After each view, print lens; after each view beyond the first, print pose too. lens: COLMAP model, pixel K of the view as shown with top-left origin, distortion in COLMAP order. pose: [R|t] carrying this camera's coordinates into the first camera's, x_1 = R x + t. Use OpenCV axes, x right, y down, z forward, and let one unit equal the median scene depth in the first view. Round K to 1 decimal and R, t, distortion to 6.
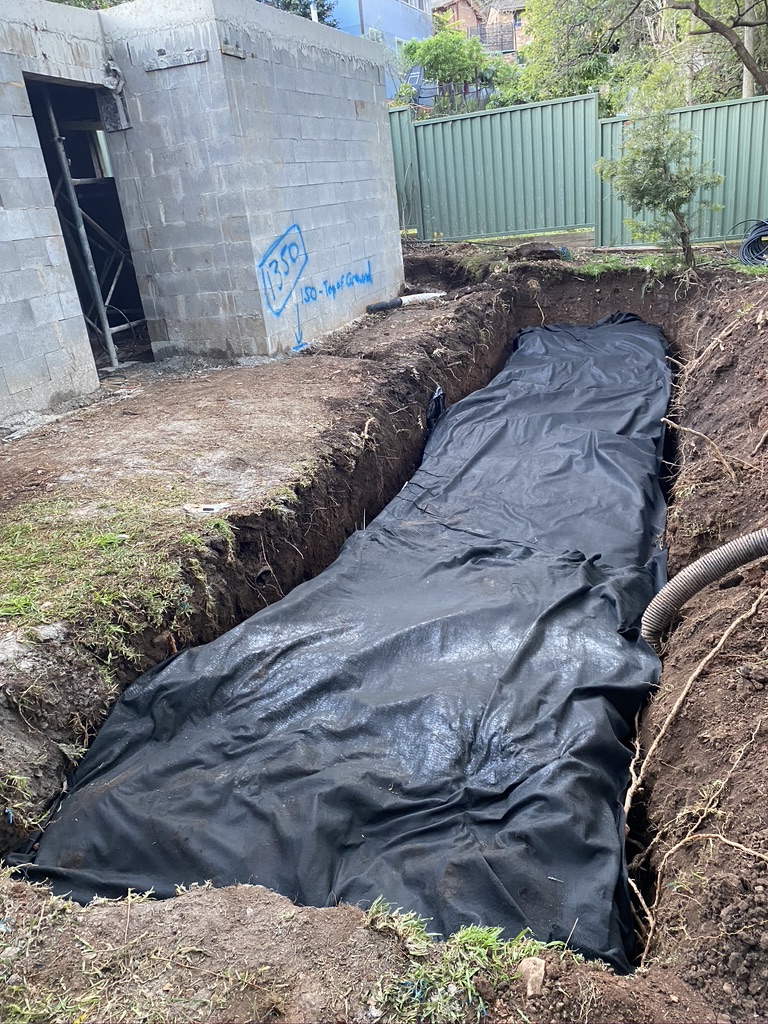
lens RADIAL K [[789.0, 0, 381.7], [0, 789.0, 511.5], [0, 0, 1]] dist [0.023818, -0.006007]
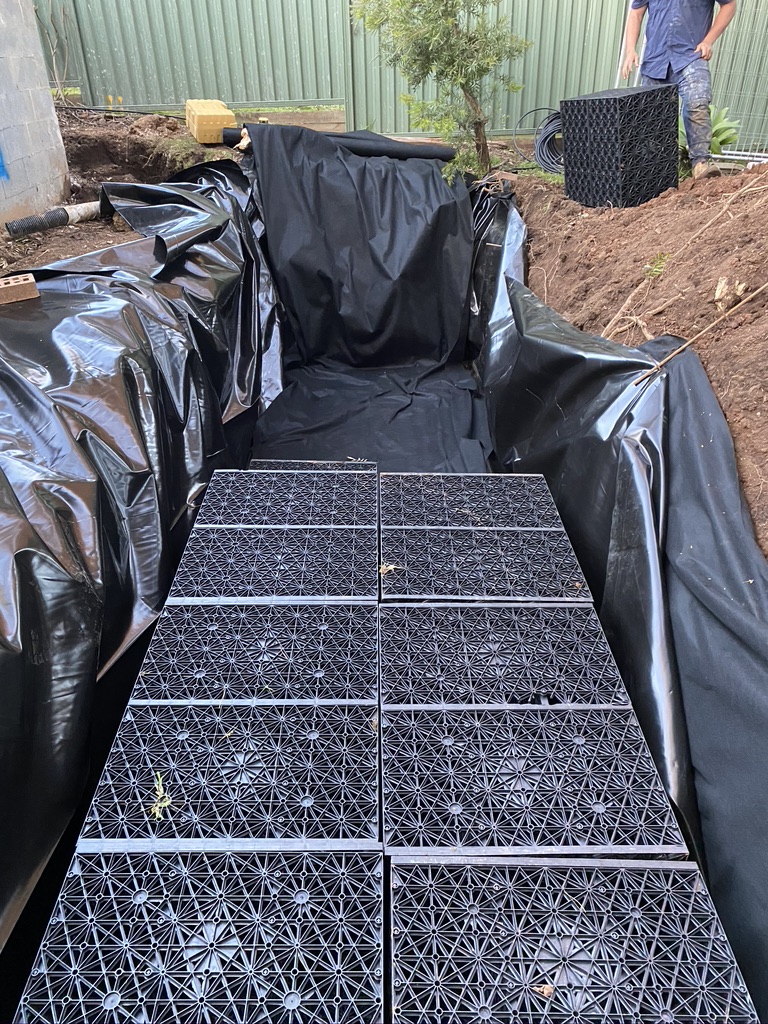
lens RADIAL K [[789.0, 0, 384.2], [0, 789.0, 510.5], [0, 0, 1]] dist [0.023818, -0.006007]
pose [[0.930741, -0.112332, 0.347998, 0.014347], [0.065439, 0.987452, 0.143723, -0.121691], [-0.359776, -0.110996, 0.926413, 0.352896]]
